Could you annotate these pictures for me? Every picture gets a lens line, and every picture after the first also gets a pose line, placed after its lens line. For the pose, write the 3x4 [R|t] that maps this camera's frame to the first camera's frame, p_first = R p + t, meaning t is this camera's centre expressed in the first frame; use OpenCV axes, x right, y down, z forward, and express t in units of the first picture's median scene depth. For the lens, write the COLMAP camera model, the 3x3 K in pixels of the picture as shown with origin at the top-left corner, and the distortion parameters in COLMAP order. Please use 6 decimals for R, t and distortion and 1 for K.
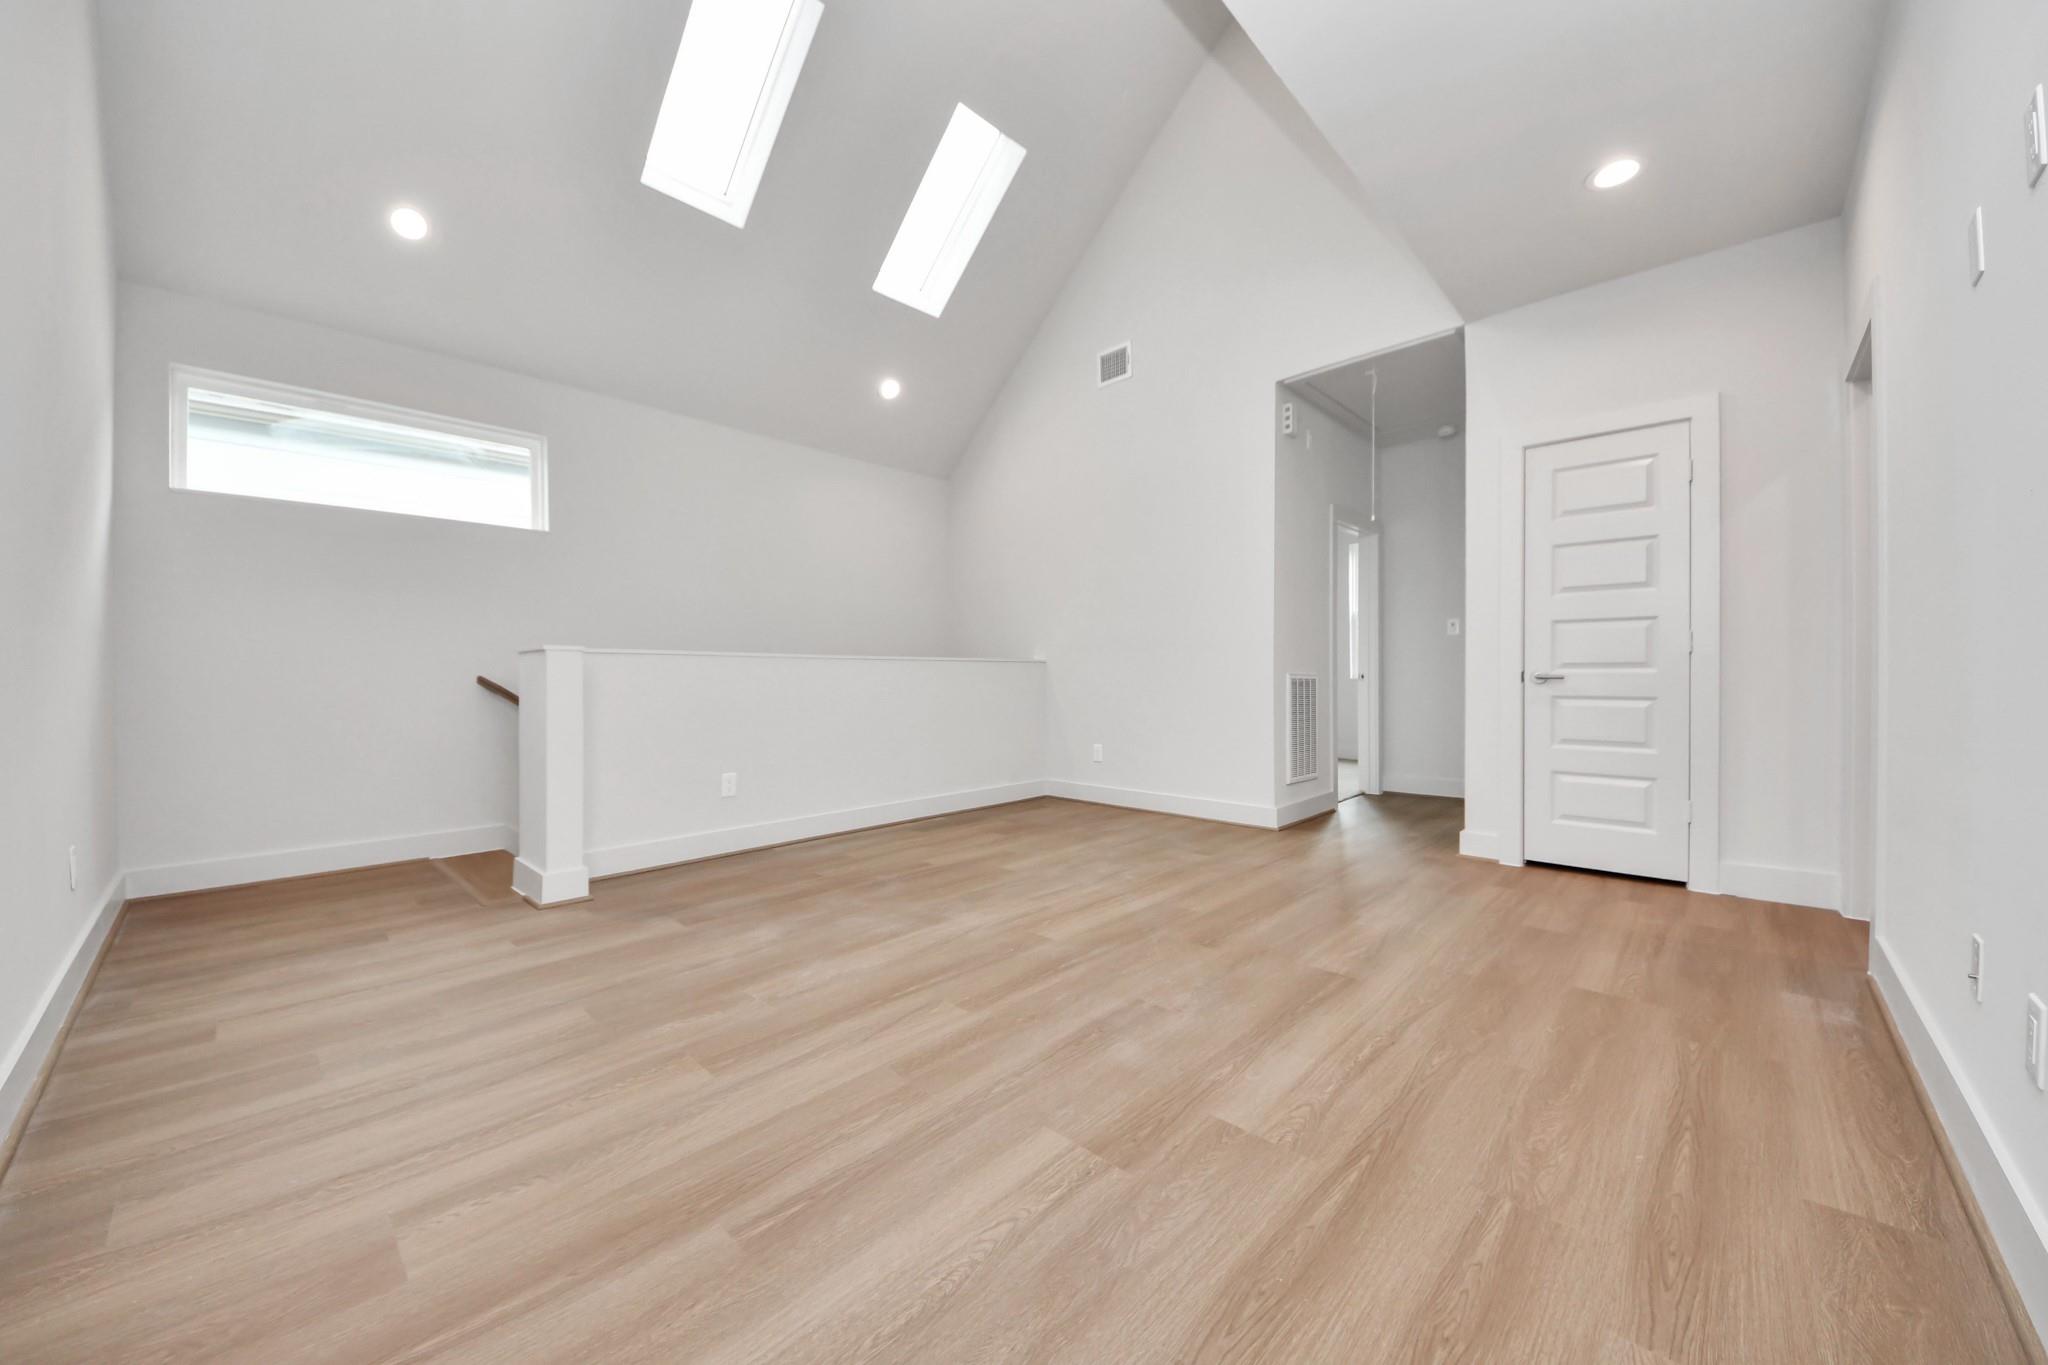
lens RADIAL K [[742.3, 0, 1028.3], [0, 742.3, 668.3], [0, 0, 1]] dist [0.008900, 0.000034]
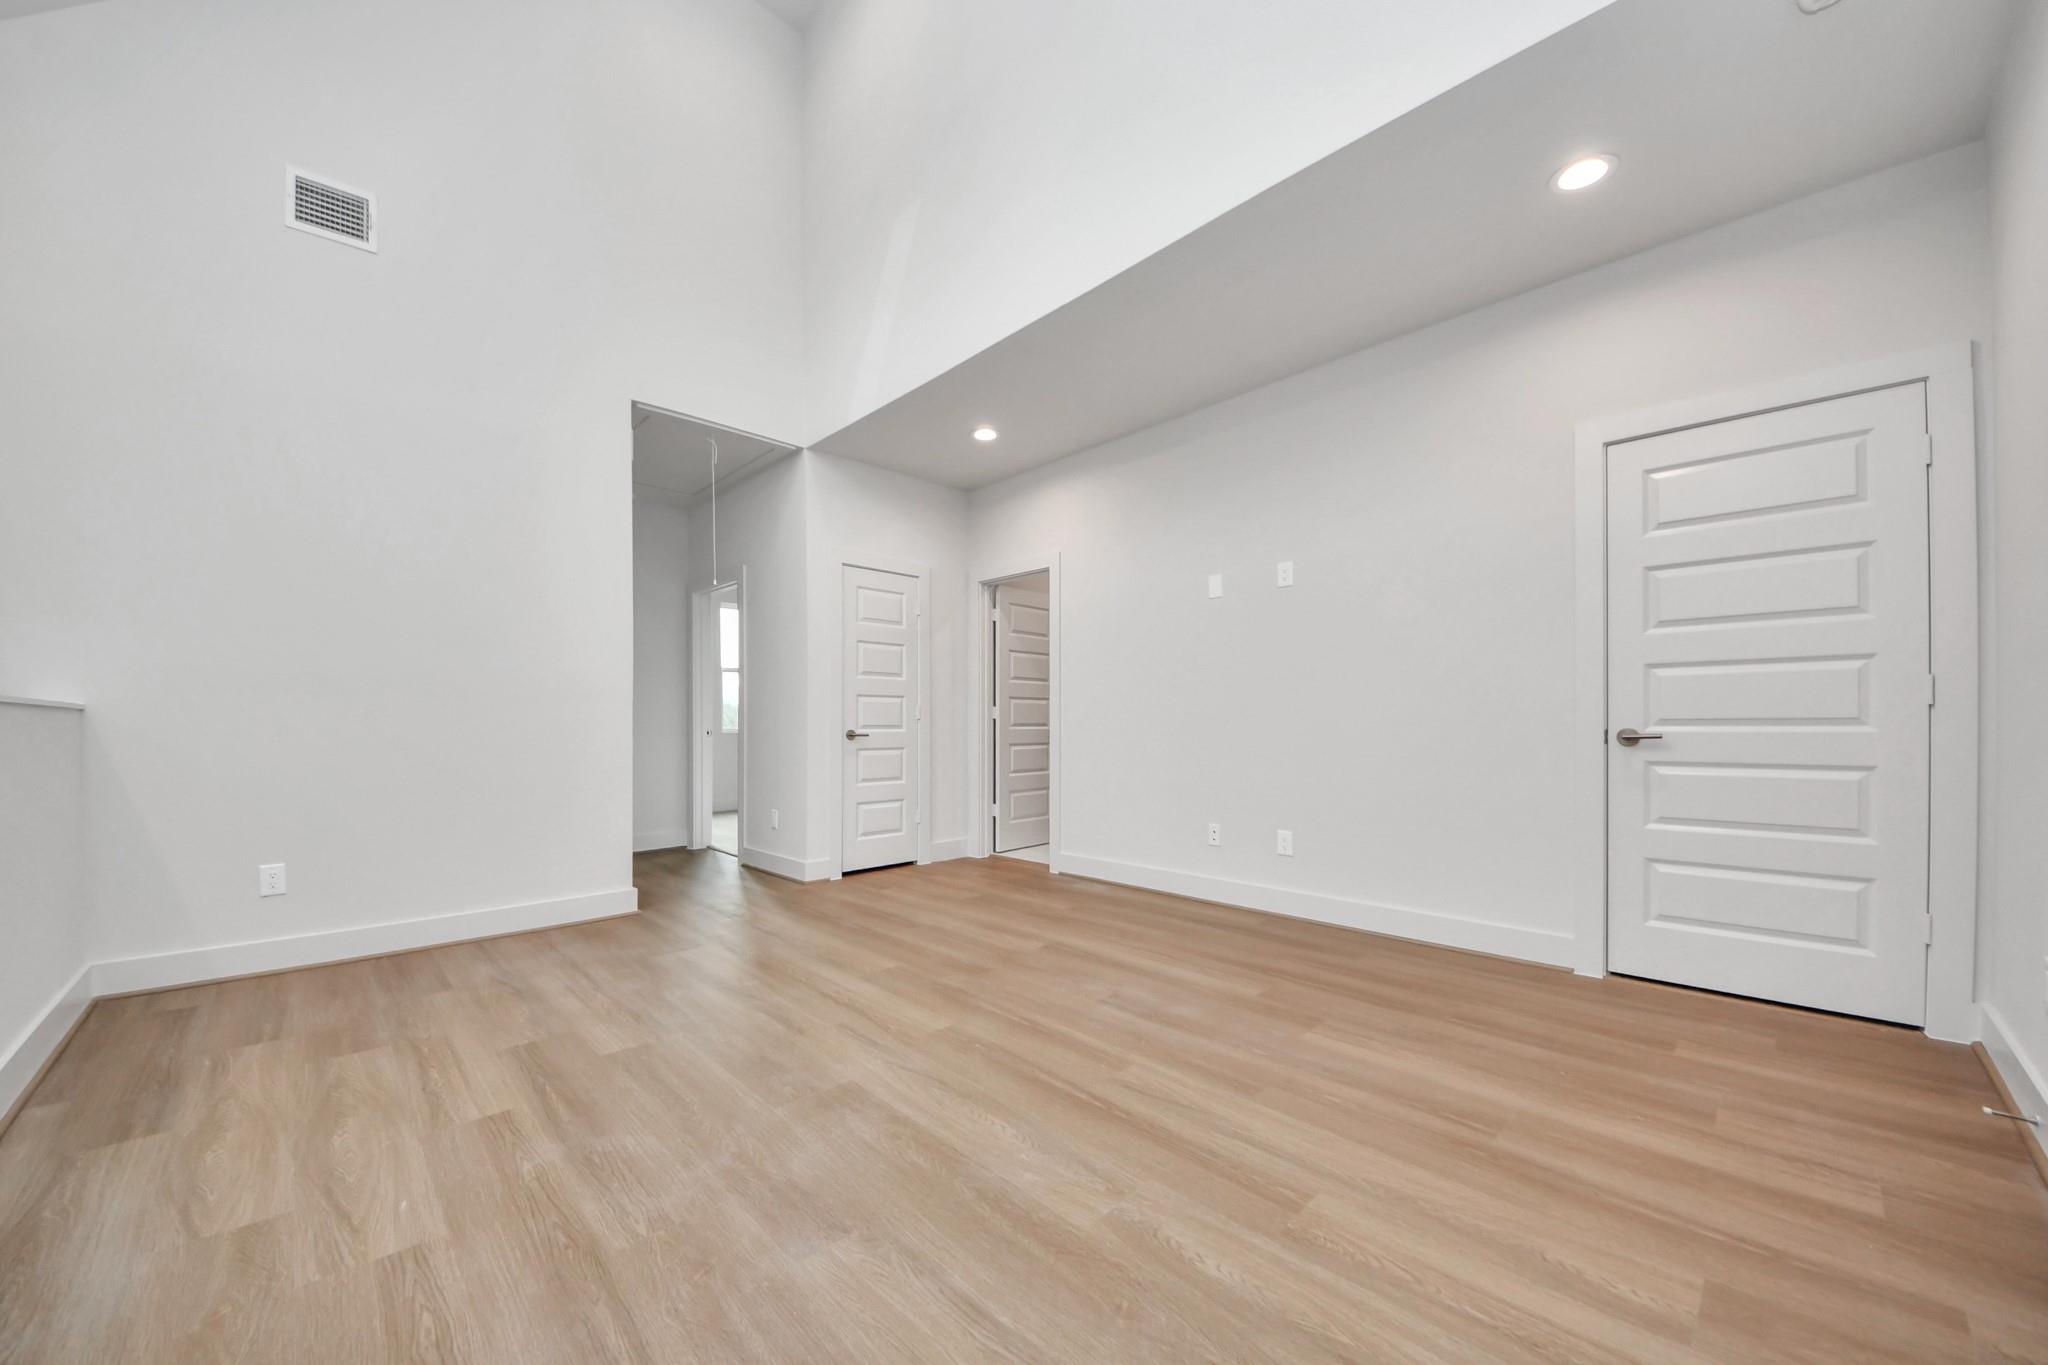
lens RADIAL K [[753.3, 0, 978.2], [0, 753.3, 723.5], [0, 0, 1]] dist [0.016120, -0.000167]
pose [[0.074238, -0.005971, 0.997223, -1.109702], [-0.006969, 0.999955, 0.006506, -0.031858], [-0.997216, -0.007433, 0.074193, 1.079485]]
